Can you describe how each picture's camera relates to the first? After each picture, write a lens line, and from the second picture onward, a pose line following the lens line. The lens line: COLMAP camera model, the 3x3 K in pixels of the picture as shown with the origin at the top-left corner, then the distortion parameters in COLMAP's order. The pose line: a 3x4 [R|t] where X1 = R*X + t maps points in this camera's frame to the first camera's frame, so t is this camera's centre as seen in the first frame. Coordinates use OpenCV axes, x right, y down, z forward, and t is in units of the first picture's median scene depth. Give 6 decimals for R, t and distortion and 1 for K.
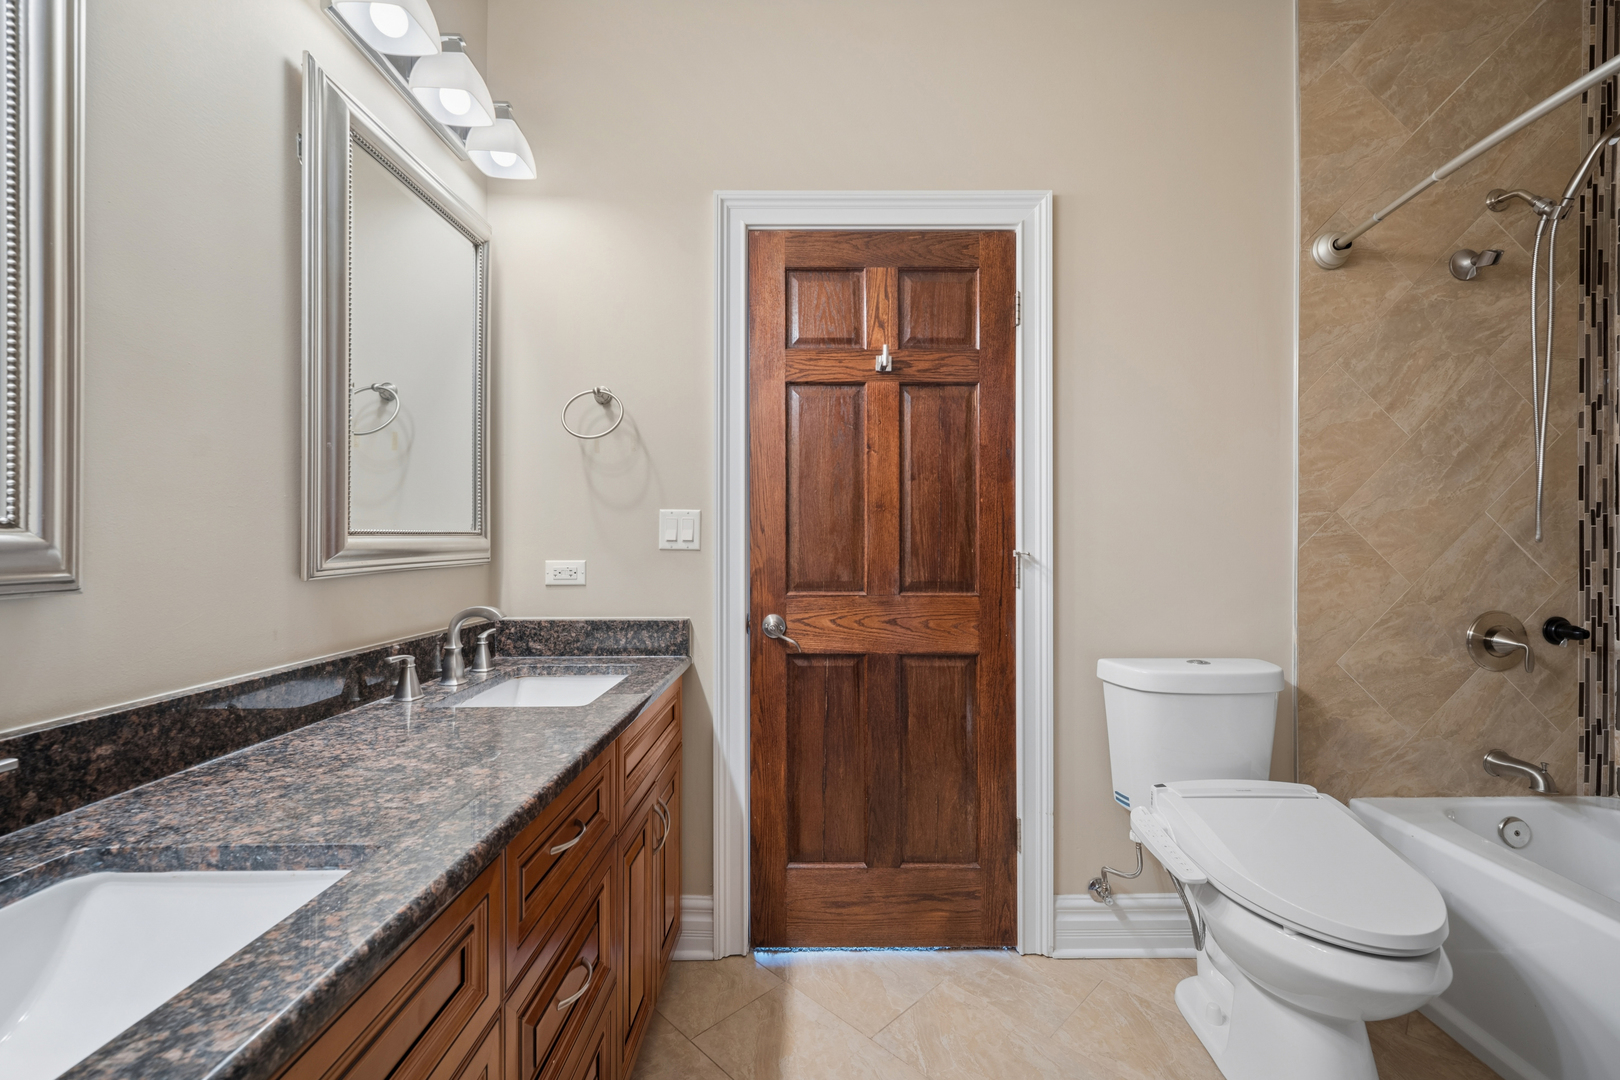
lens RADIAL K [[677.2, 0, 810.9], [0, 677.2, 536.0], [0, 0, 1]] dist [0.003317, 0.003494]
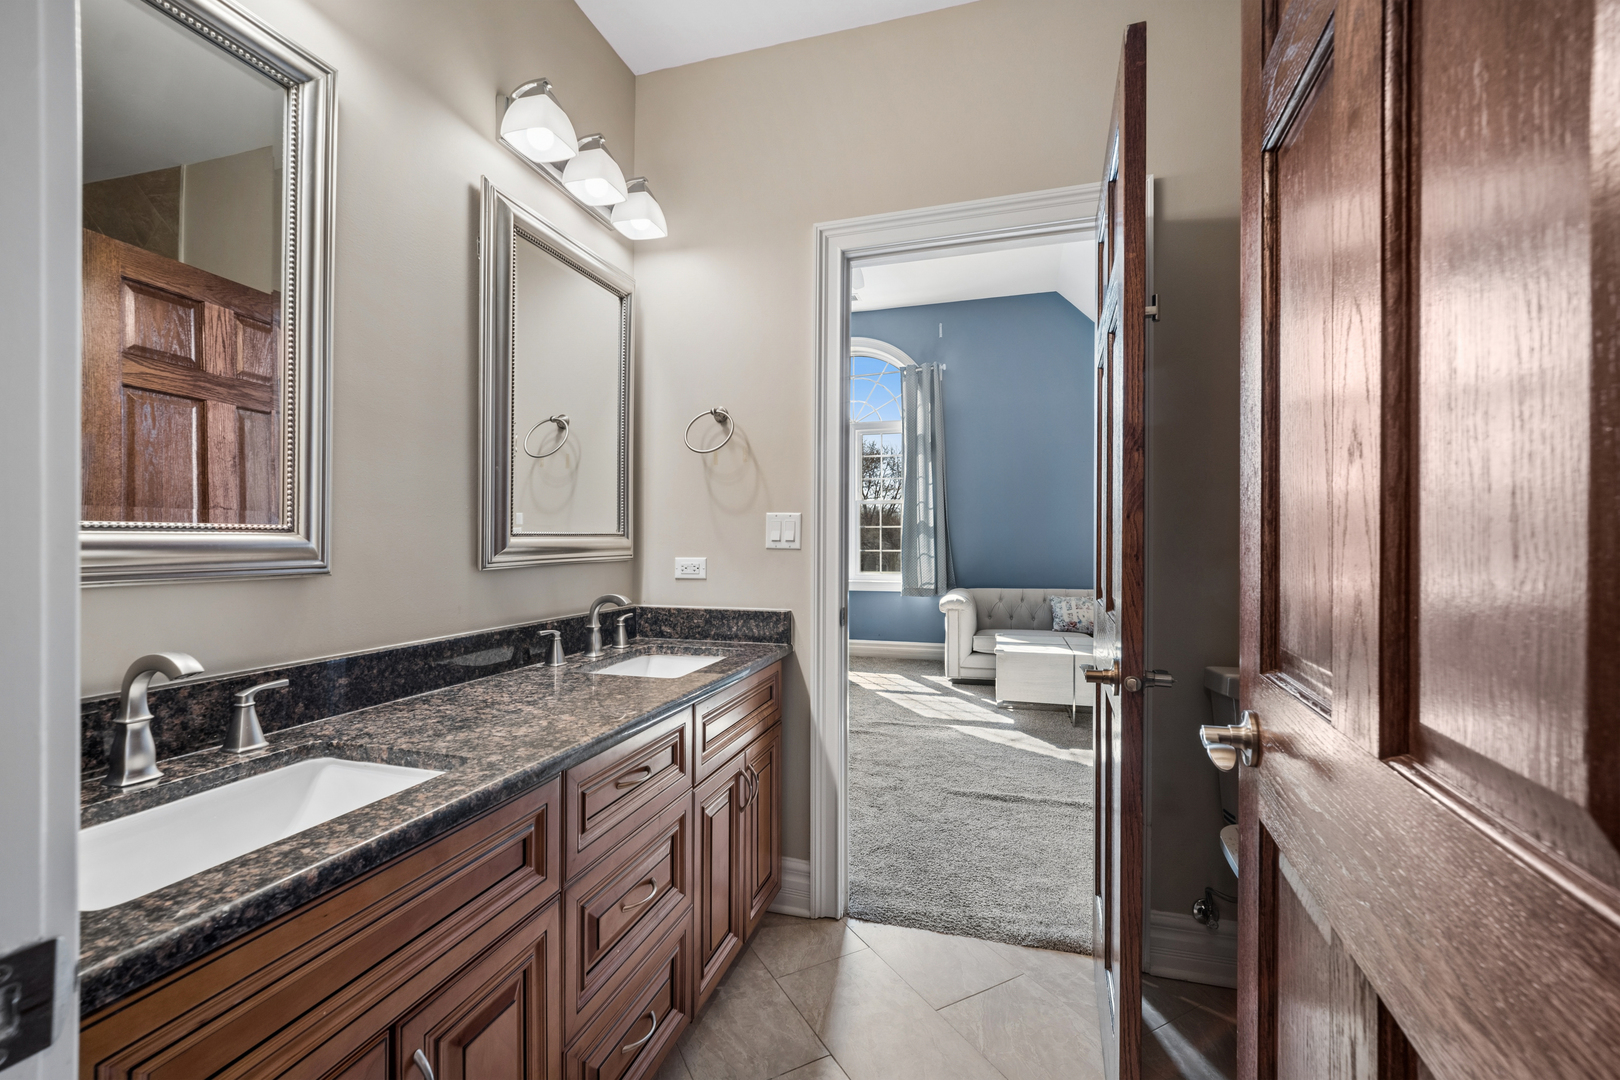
lens RADIAL K [[677.2, 0, 823.0], [0, 677.2, 538.3], [0, 0, 1]] dist [0.003317, 0.003494]
pose [[0.955855, -0.002450, -0.293829, 0.265500], [0.002806, 0.999996, 0.000788, 0.002403], [0.293826, -0.001578, 0.955858, -0.071118]]
